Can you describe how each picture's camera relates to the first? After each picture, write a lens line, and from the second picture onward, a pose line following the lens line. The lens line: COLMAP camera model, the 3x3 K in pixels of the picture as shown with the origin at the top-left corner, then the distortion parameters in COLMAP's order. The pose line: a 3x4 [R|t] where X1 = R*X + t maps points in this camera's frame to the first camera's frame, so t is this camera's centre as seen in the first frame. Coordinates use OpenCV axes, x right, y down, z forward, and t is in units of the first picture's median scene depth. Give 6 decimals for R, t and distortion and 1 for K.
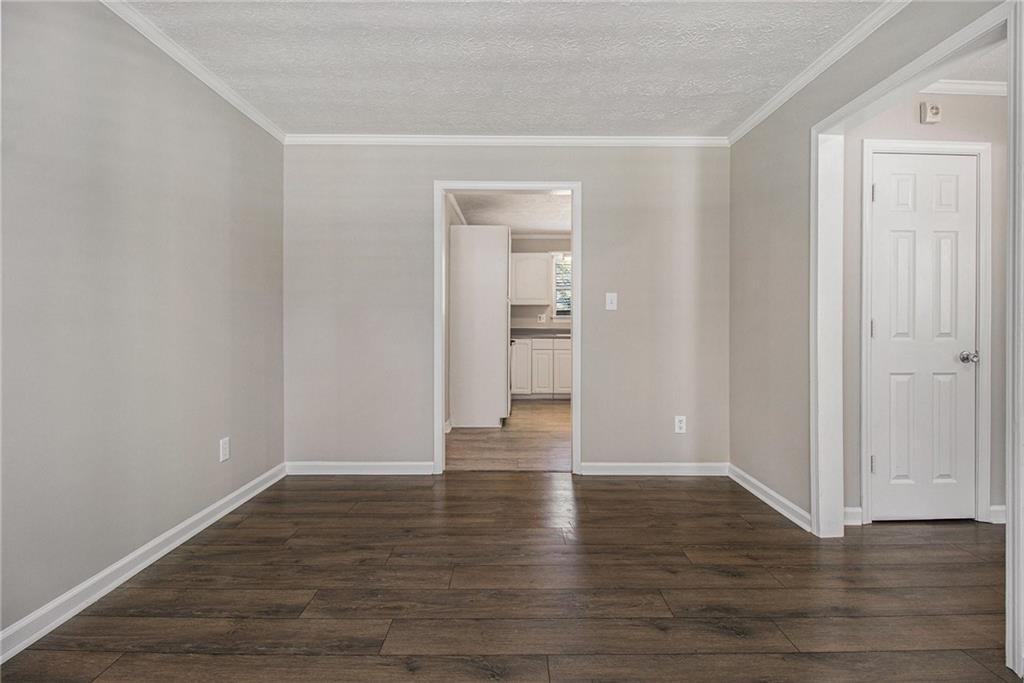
lens RADIAL K [[484.0, 0, 513.4], [0, 484.0, 334.5], [0, 0, 1]] dist [-0.019202, -0.000566]
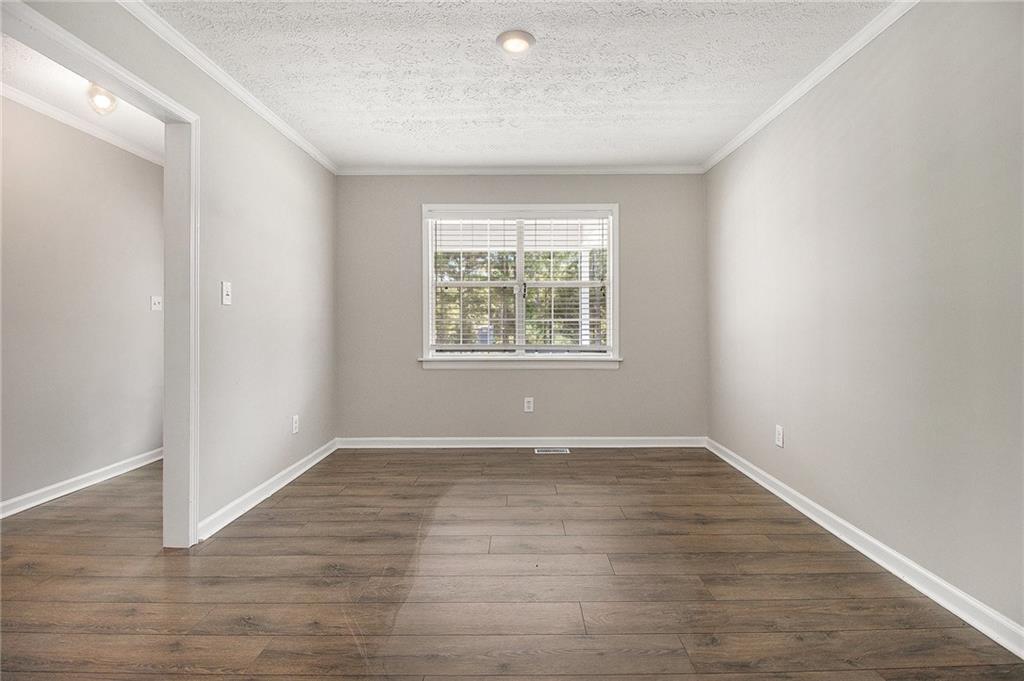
lens RADIAL K [[484.0, 0, 513.3], [0, 484.0, 333.8], [0, 0, 1]] dist [-0.019202, -0.000566]
pose [[-0.999876, 0.001249, 0.015711, -0.021098], [0.001793, 0.999398, 0.034651, -0.031182], [-0.015658, 0.034675, -0.999276, 2.049060]]
